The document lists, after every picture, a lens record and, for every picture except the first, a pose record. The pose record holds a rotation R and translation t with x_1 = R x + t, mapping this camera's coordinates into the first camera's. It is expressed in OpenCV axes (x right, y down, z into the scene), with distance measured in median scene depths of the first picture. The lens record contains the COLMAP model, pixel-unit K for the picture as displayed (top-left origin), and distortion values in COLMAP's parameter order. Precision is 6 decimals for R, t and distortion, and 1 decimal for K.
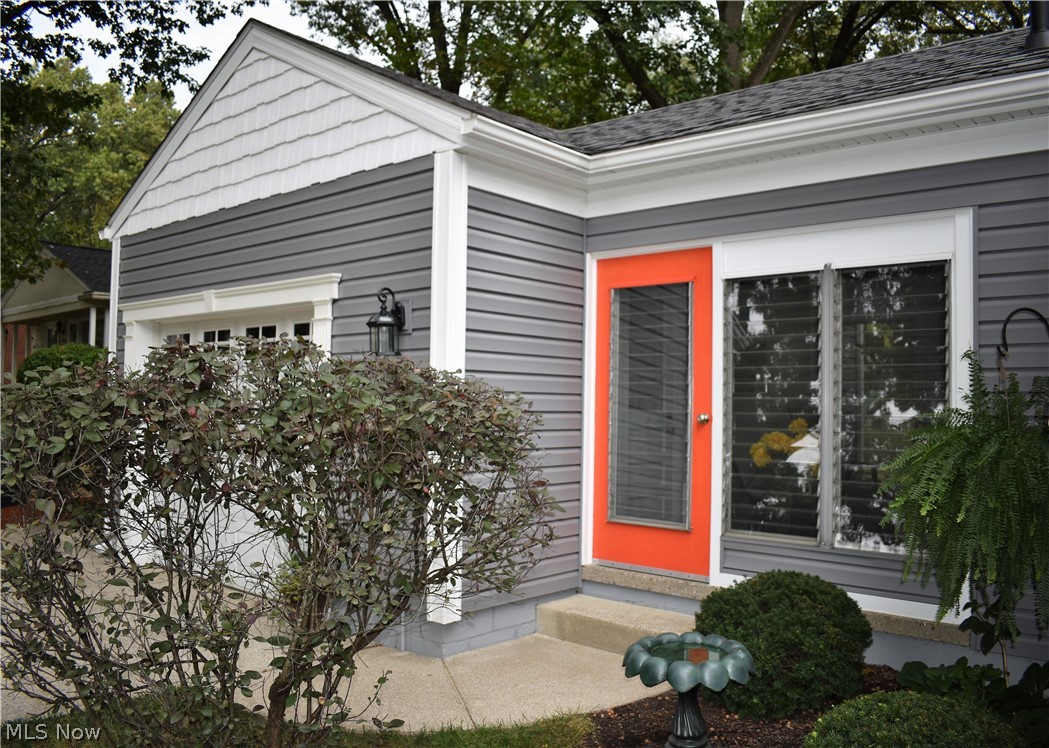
lens RADIAL K [[868.4, 0, 525.0], [0, 868.4, 374.4], [0, 0, 1]] dist [0.003279, 0.000101]
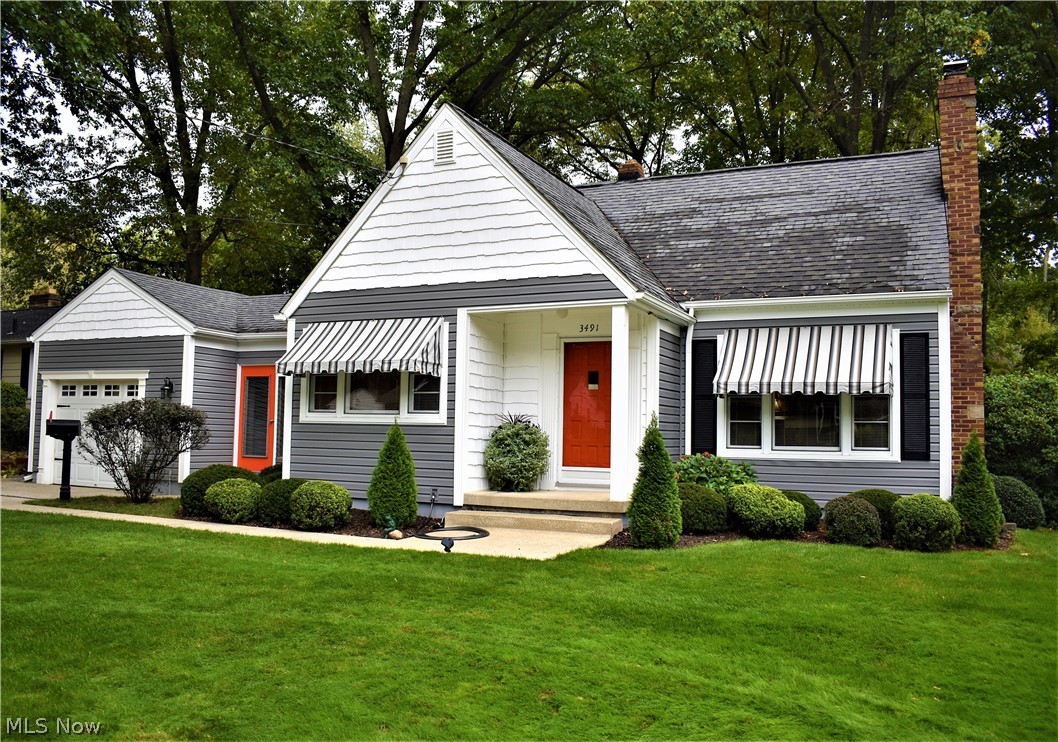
lens RADIAL K [[934.1, 0, 528.4], [0, 934.1, 370.6], [0, 0, 1]] dist [-0.065818, -0.001004]
pose [[0.962308, 0.028458, 0.270467, 0.184324], [-0.020117, 0.999234, -0.033563, -0.036801], [-0.271215, 0.026857, 0.962144, -2.453703]]
